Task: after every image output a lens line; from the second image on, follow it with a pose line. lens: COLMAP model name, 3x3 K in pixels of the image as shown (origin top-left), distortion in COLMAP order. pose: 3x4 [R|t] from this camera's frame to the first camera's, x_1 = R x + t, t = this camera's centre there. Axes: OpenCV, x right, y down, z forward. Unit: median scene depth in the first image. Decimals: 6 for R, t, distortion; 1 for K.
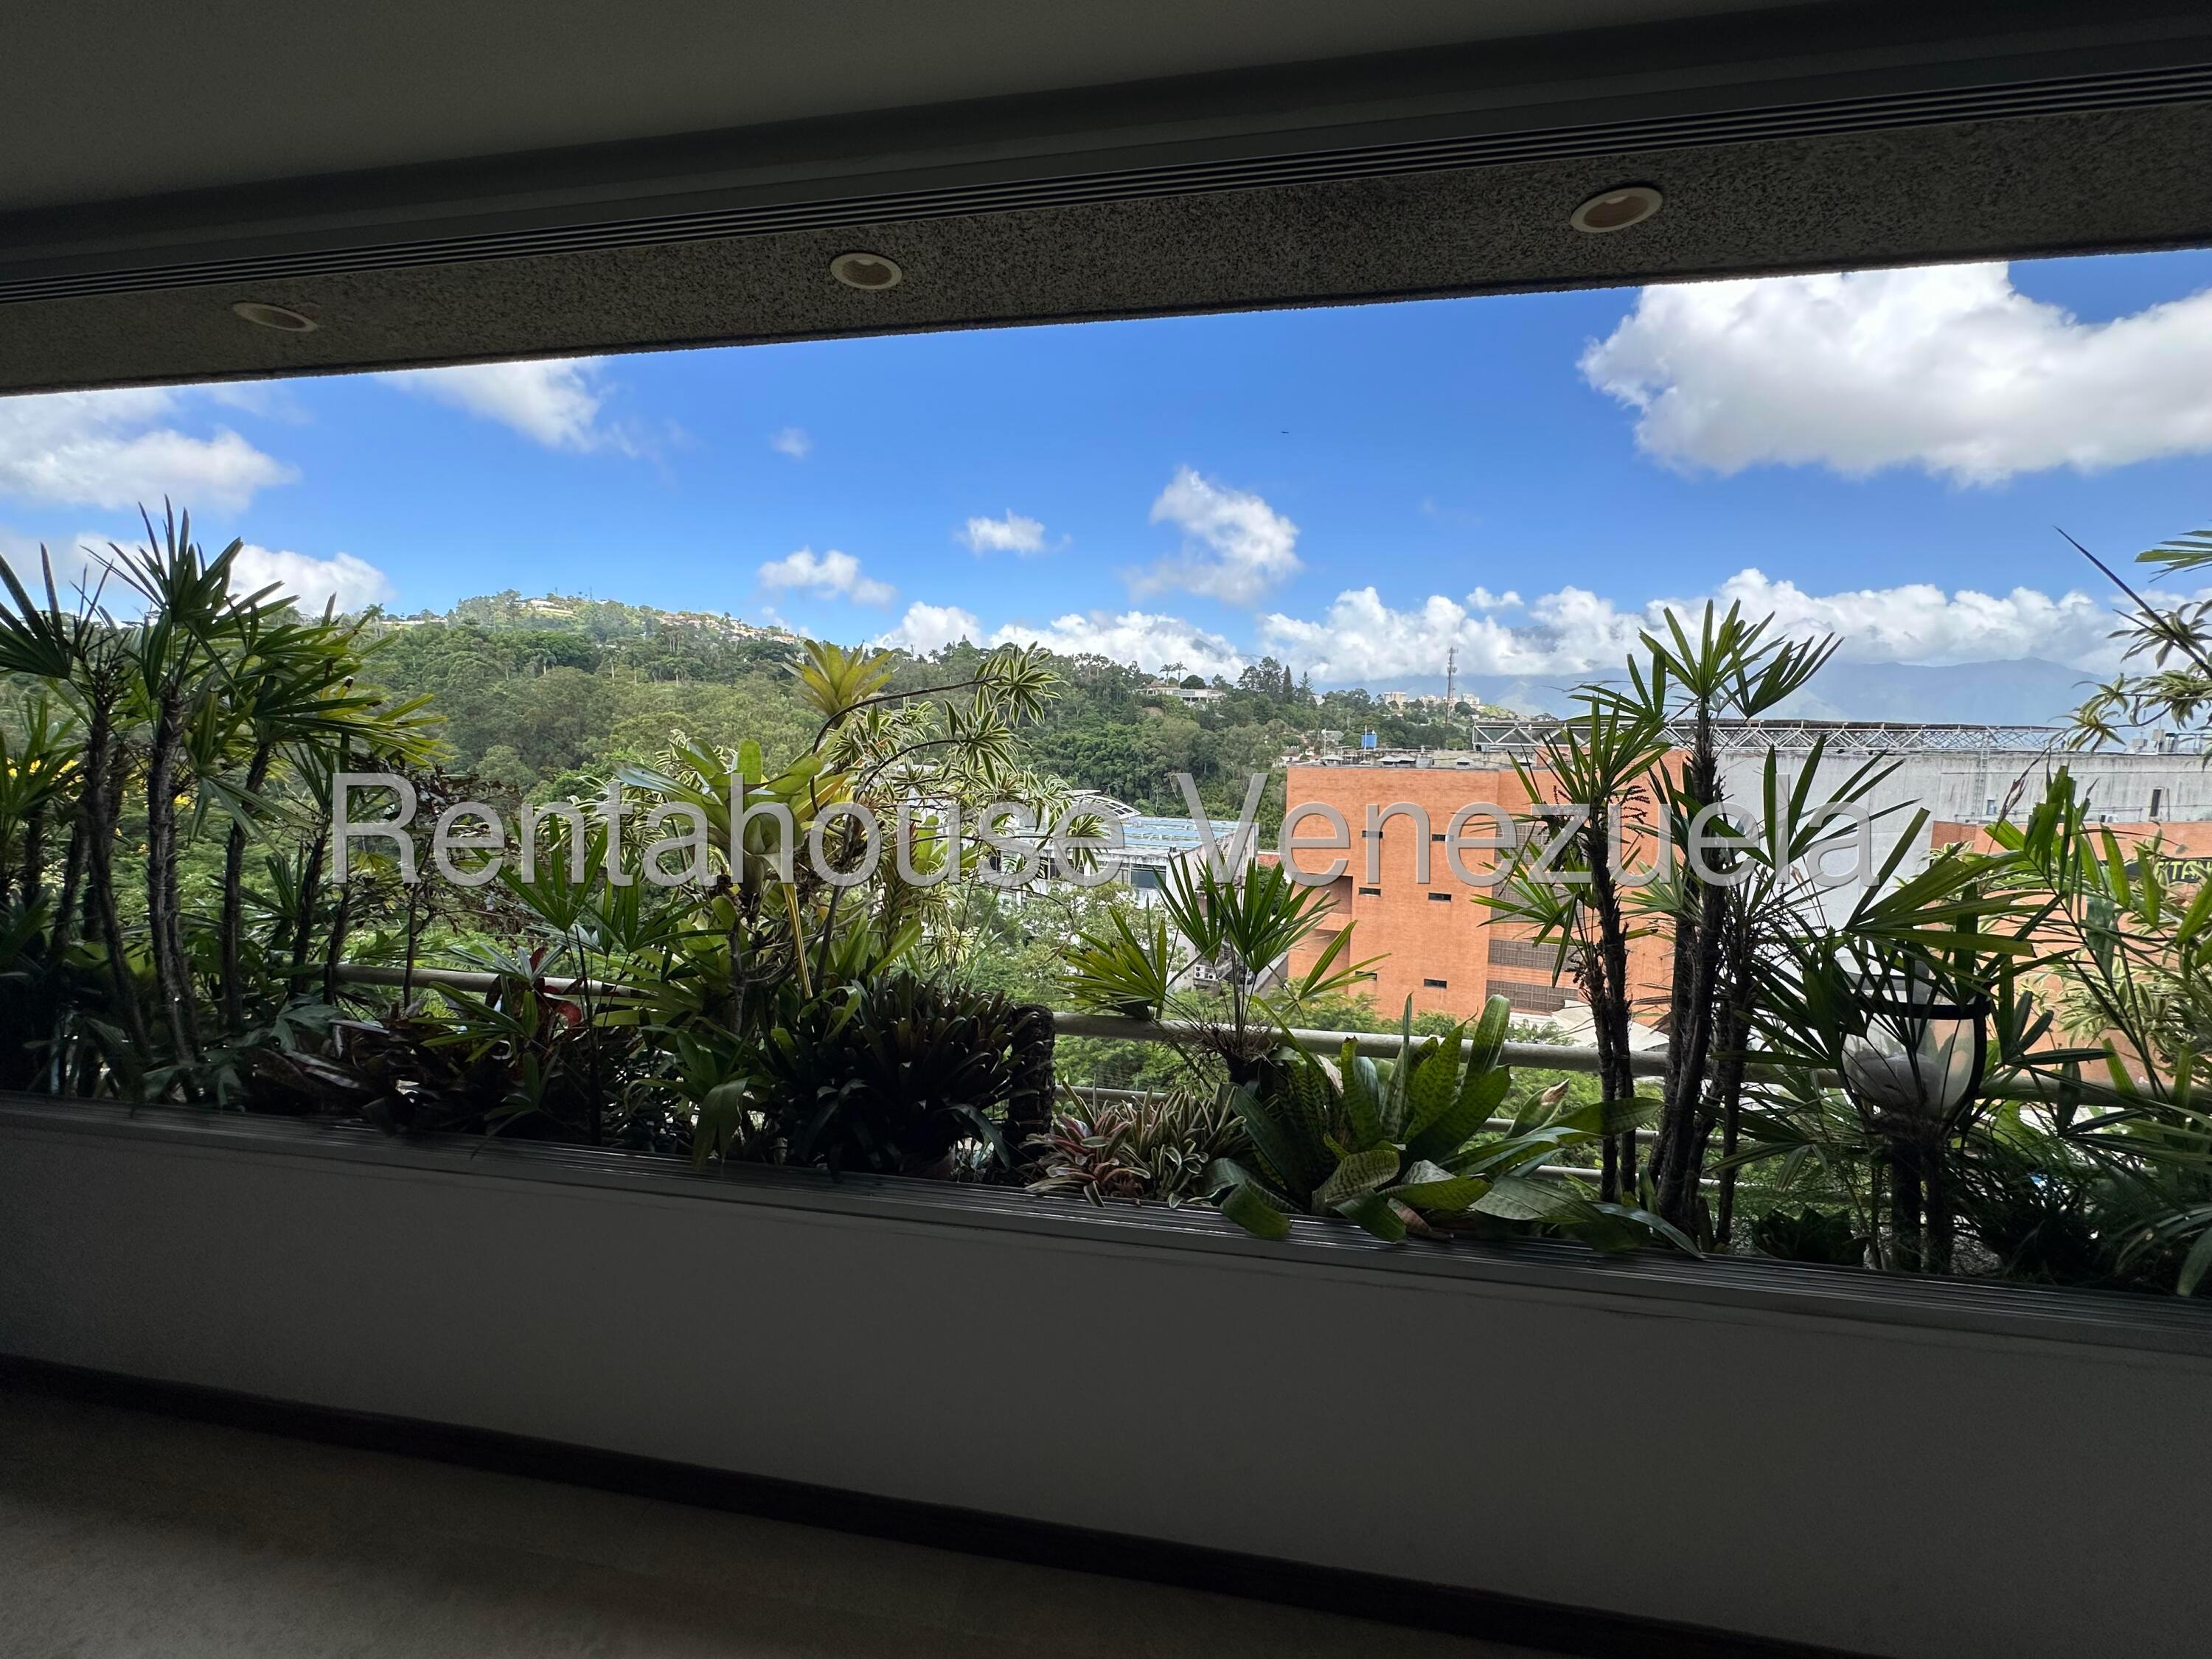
lens RADIAL K [[884.1, 0, 1105.7], [0, 884.1, 827.6], [0, 0, 1]] dist [-0.003352, 0.000971]
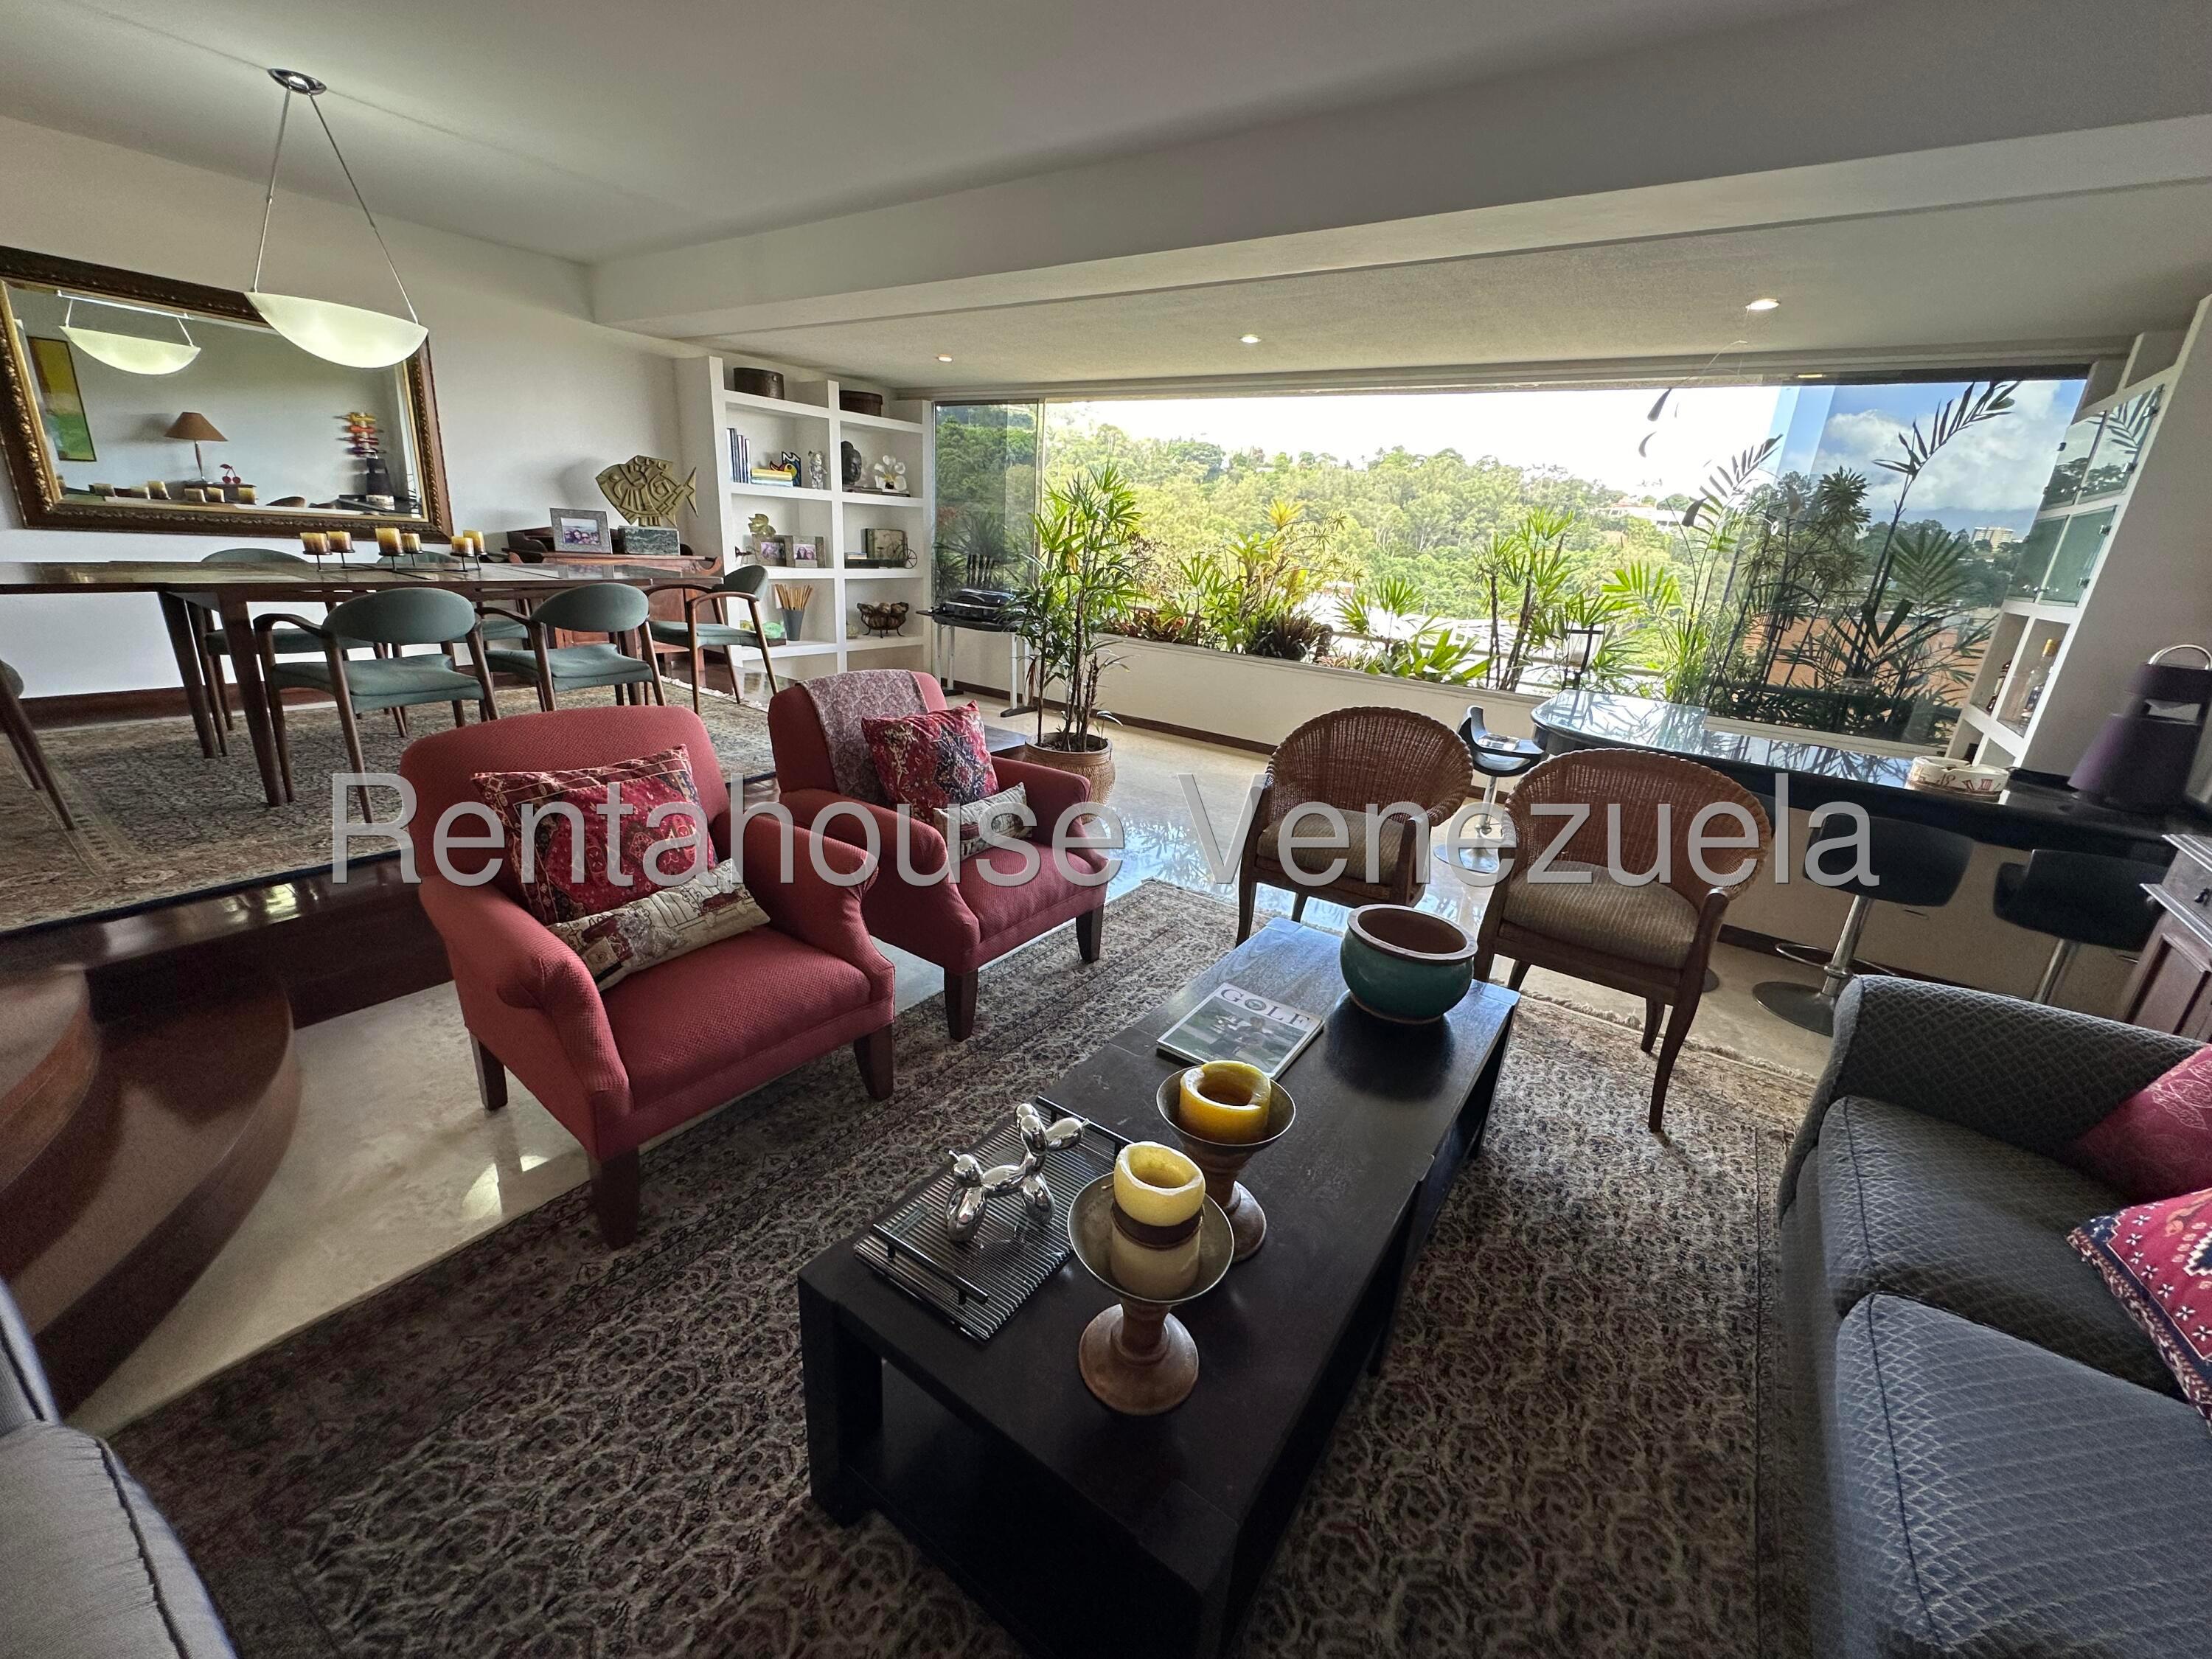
lens RADIAL K [[884.1, 0, 1108.0], [0, 884.1, 831.2], [0, 0, 1]] dist [-0.003352, 0.000971]
pose [[0.900873, 0.185587, -0.392409, 0.626796], [-0.101382, 0.968951, 0.225511, 0.298155], [0.422078, -0.163374, 0.891717, -2.427014]]
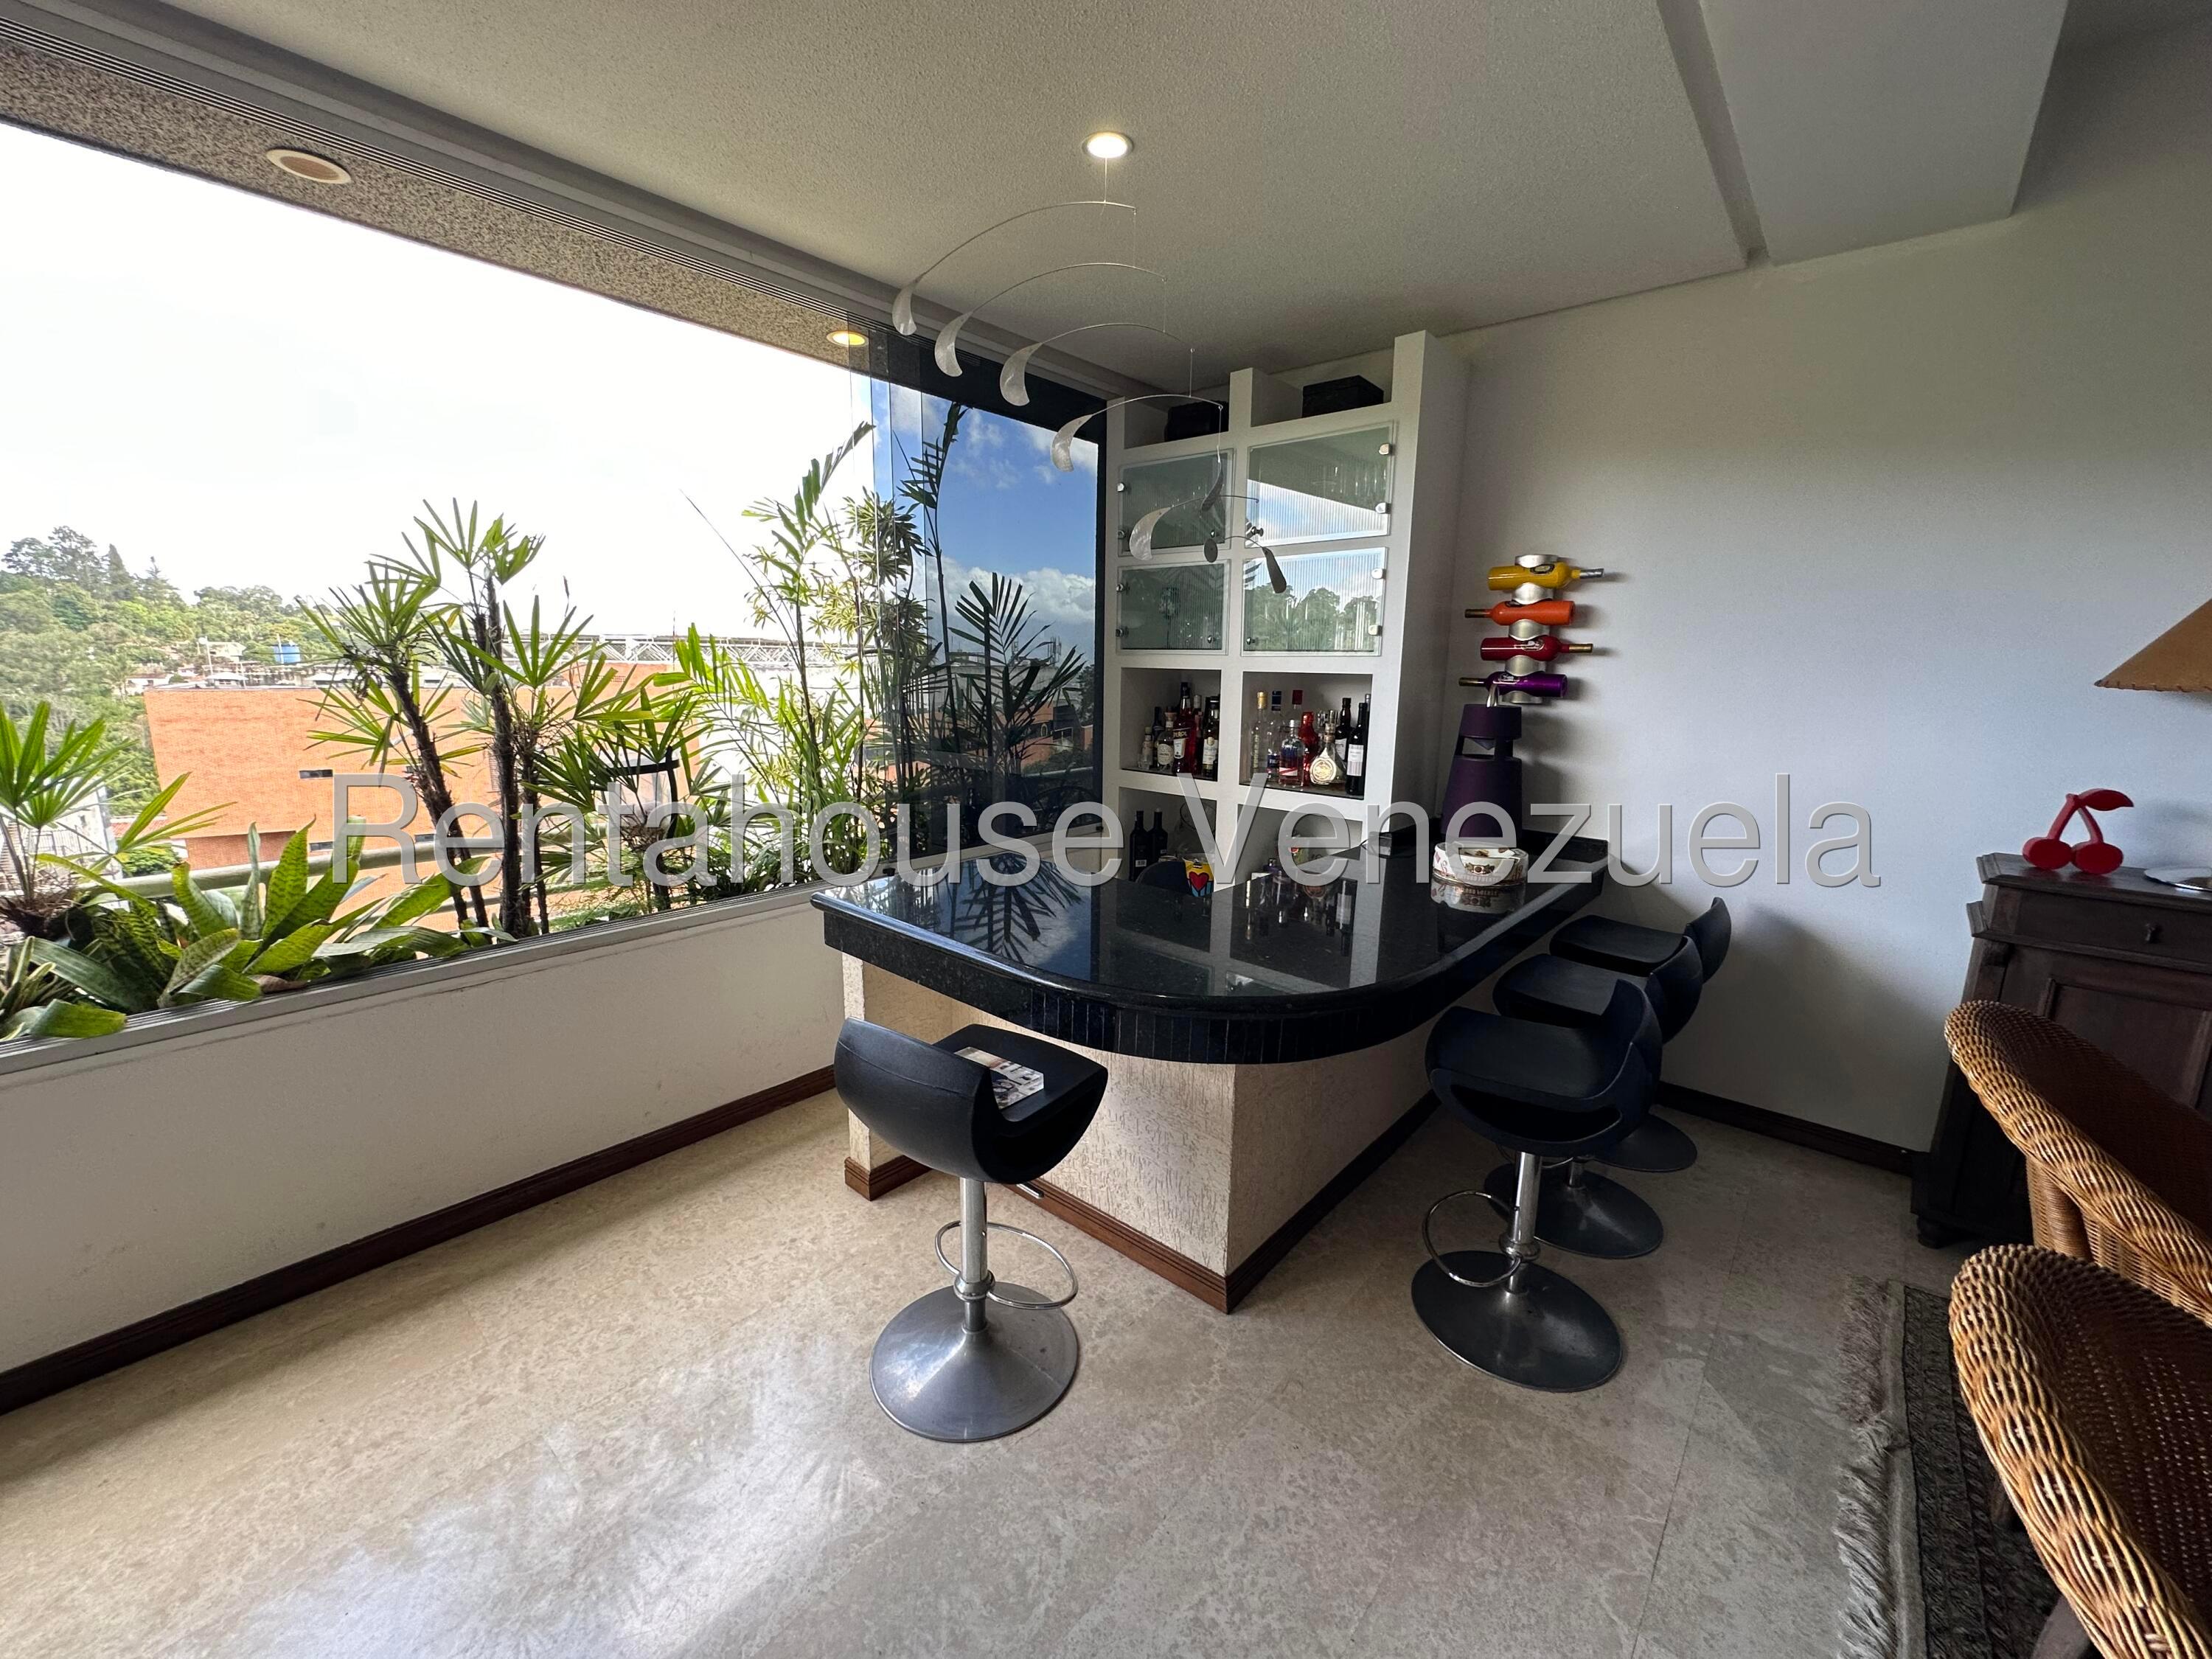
lens RADIAL K [[884.1, 0, 1104.6], [0, 884.1, 829.5], [0, 0, 1]] dist [-0.003352, 0.000971]
pose [[0.520213, -0.160390, 0.838840, -0.034809], [0.080394, 0.987042, 0.138870, 0.126496], [-0.850244, -0.004804, 0.526367, -0.514330]]
